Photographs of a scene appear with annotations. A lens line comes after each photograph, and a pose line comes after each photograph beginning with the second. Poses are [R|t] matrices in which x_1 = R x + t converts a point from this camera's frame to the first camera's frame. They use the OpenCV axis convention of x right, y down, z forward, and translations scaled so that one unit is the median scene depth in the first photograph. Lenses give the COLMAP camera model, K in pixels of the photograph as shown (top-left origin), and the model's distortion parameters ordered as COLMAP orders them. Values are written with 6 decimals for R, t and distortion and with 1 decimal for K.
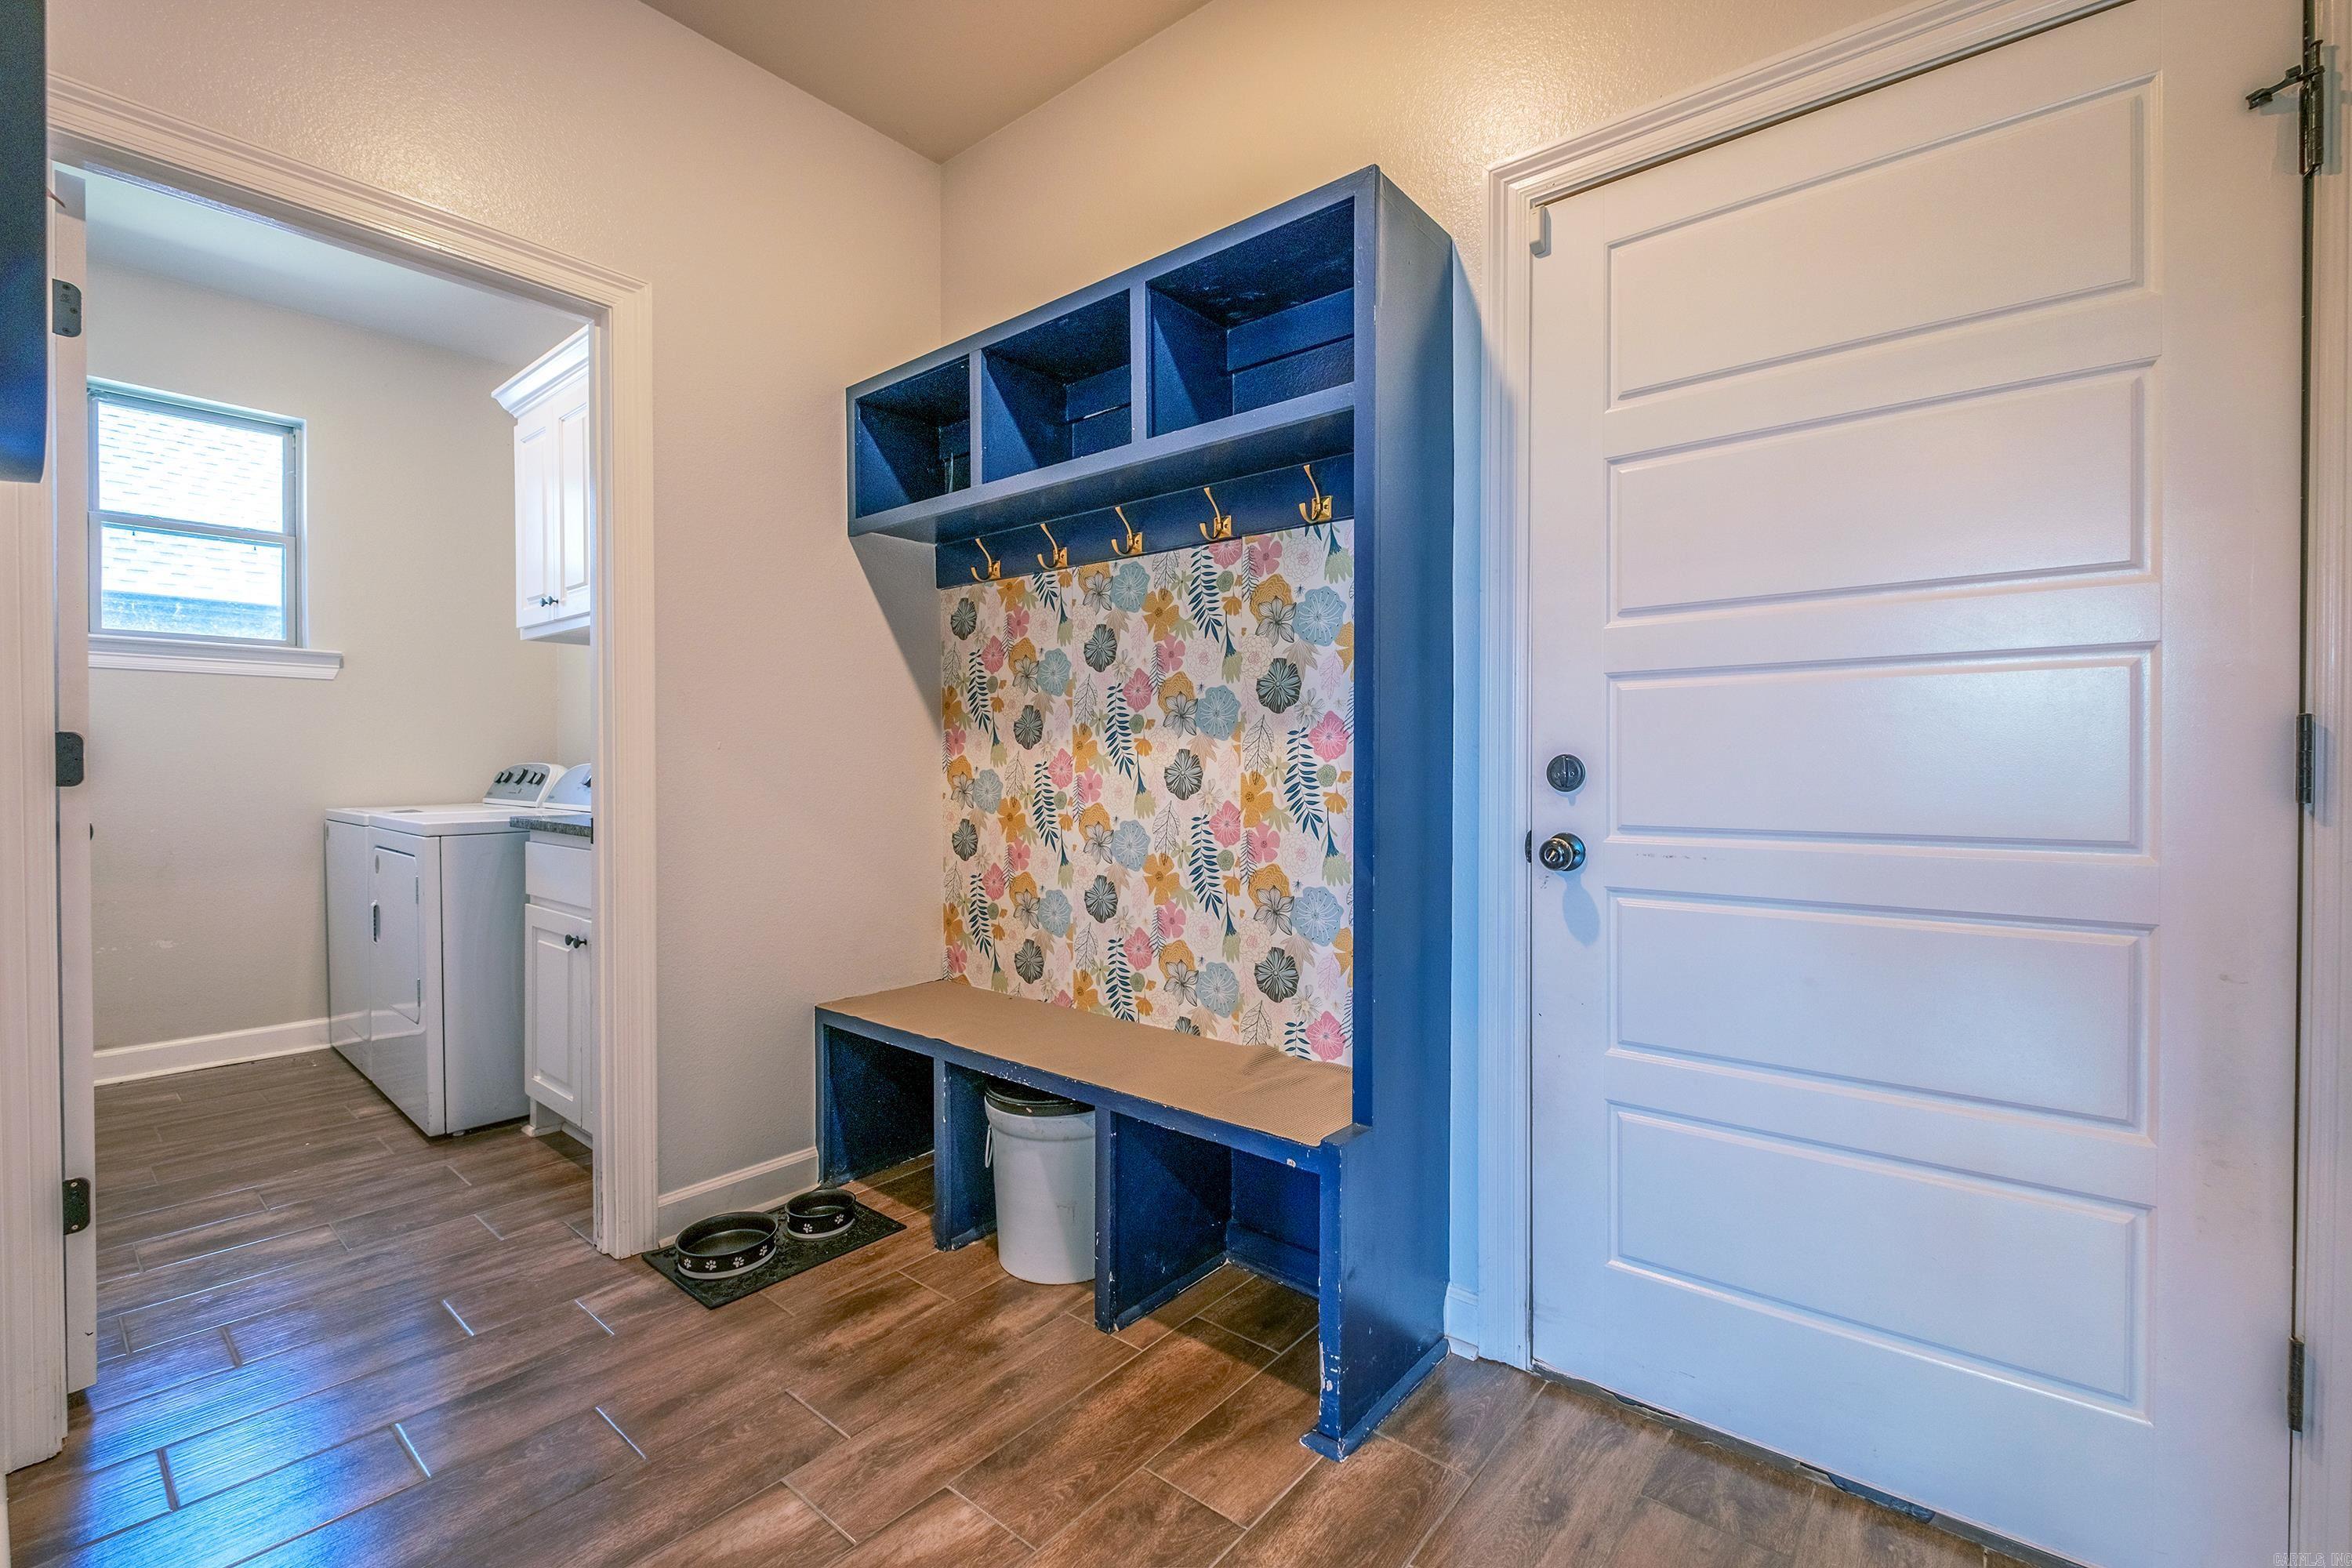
lens RADIAL K [[1009.1, 0, 1181.2], [0, 1009.1, 775.6], [0, 0, 1]] dist [0.001717, -0.003121]
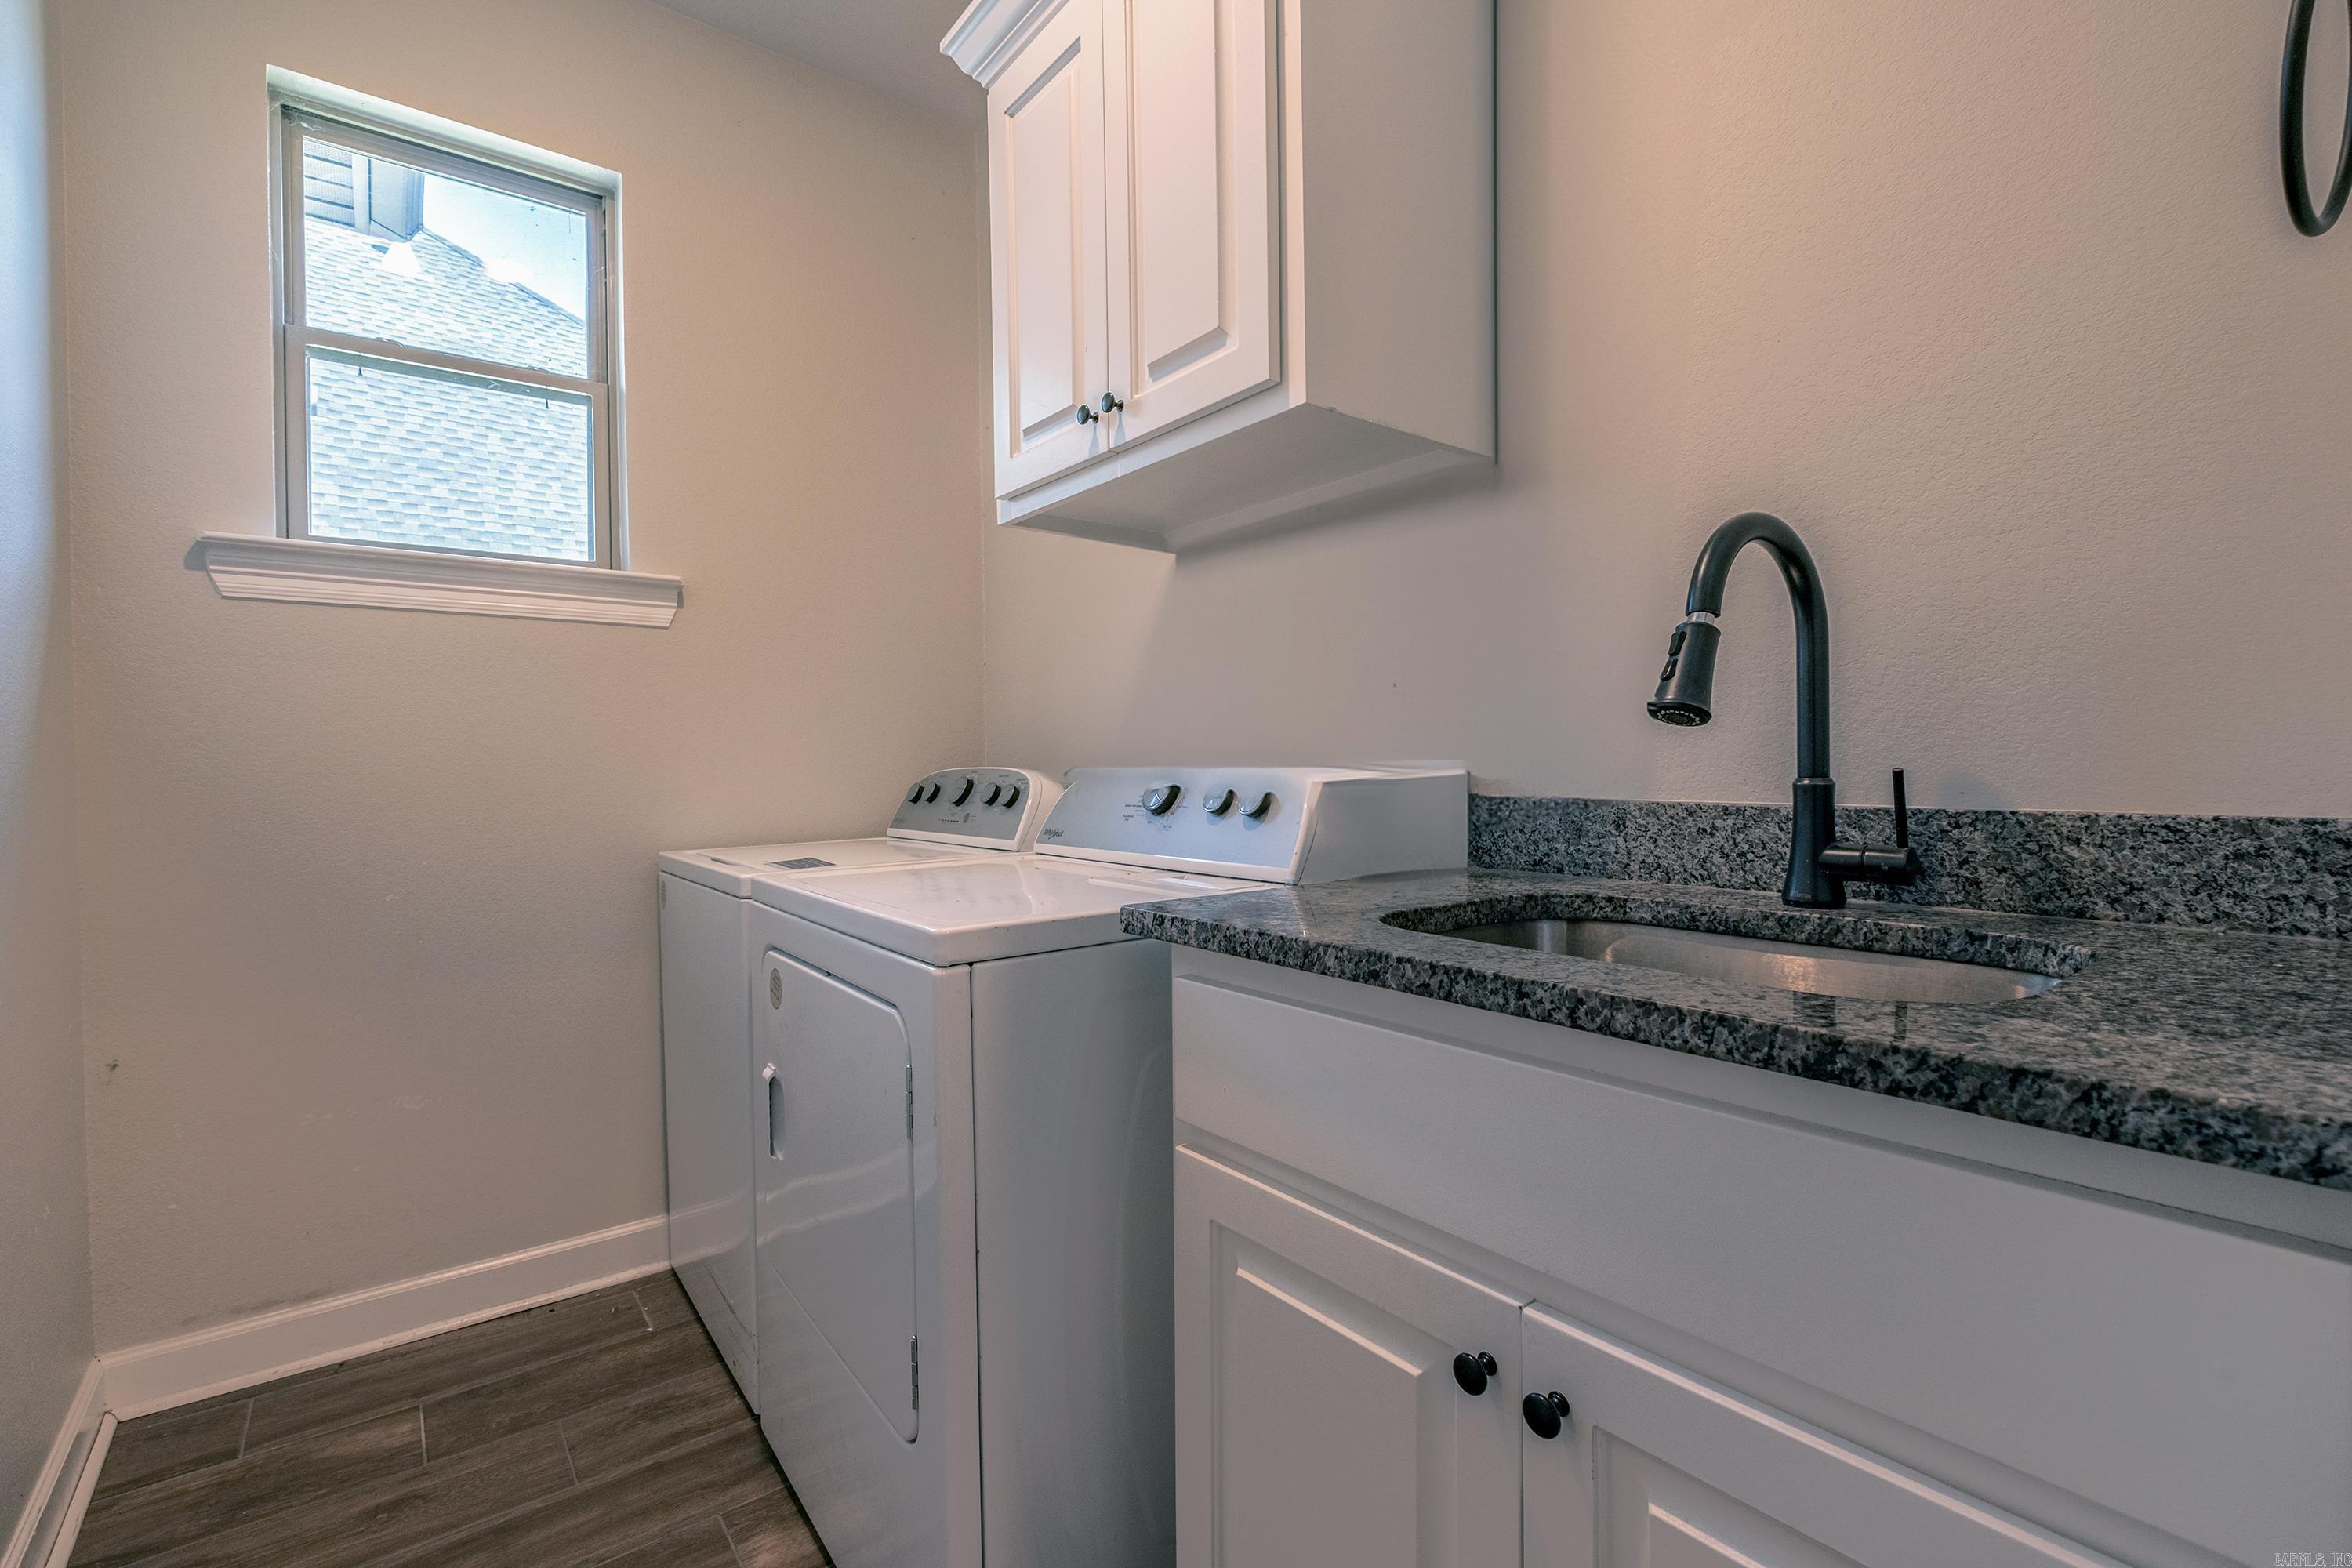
lens RADIAL K [[1009.1, 0, 1181.2], [0, 1009.1, 775.6], [0, 0, 1]] dist [0.001717, -0.003121]
pose [[0.980752, -0.010489, -0.194974, -0.443138], [0.010618, 0.999944, -0.000384, -0.006778], [0.194967, -0.001694, 0.980808, 0.493708]]
